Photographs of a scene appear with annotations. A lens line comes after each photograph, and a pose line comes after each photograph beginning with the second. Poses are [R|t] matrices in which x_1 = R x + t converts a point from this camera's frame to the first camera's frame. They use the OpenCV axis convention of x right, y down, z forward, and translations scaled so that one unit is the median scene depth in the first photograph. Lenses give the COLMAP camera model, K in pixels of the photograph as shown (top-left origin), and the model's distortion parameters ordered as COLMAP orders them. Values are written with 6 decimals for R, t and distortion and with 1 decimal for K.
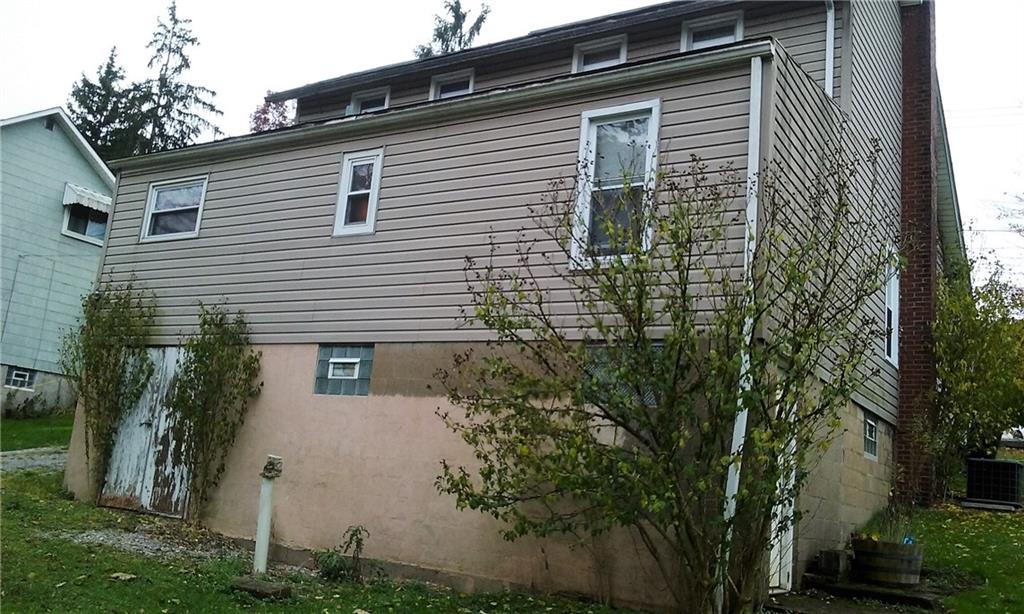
lens RADIAL K [[939.2, 0, 487.6], [0, 939.2, 309.6], [0, 0, 1]] dist [0.086464, -0.202369]
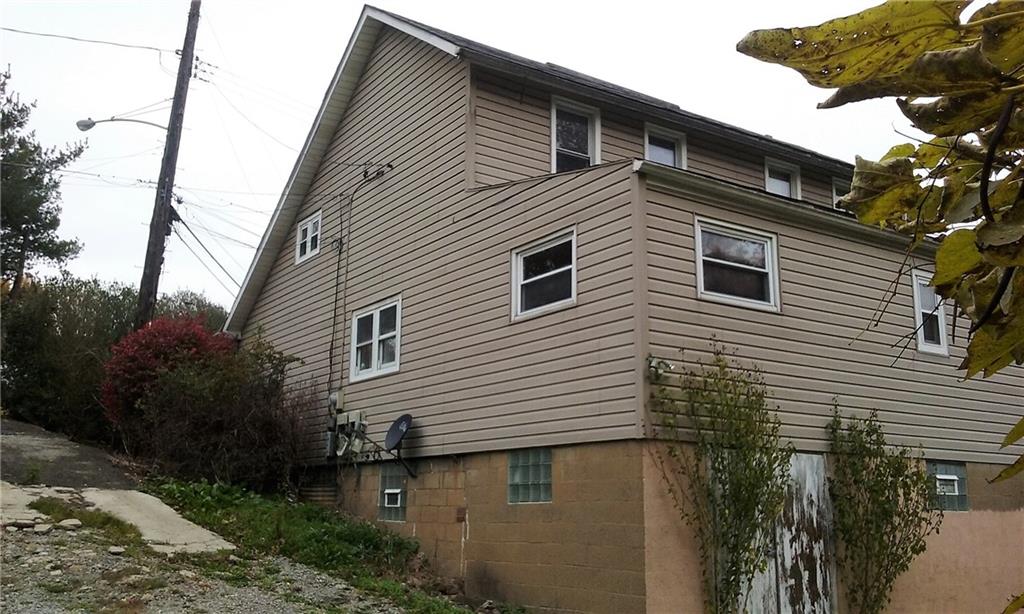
lens RADIAL K [[939.2, 0, 487.6], [0, 939.2, 309.6], [0, 0, 1]] dist [0.086464, -0.202369]
pose [[0.407152, 0.114226, 0.906190, -0.928318], [-0.144427, 0.987718, -0.059612, 0.004208], [-0.901869, -0.106607, 0.418648, 0.718683]]
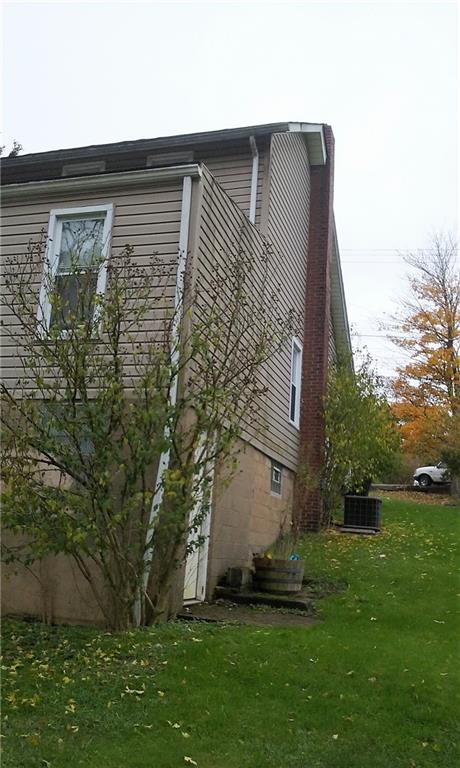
lens RADIAL K [[704.4, 0, 230.0], [0, 704.4, 384.0], [0, 0, 1]] dist [0.086464, -0.202369]
pose [[0.961992, 0.027956, 0.271642, 0.089976], [-0.024323, 0.999564, -0.016730, 0.023098], [-0.271991, 0.009487, 0.962253, 0.081173]]
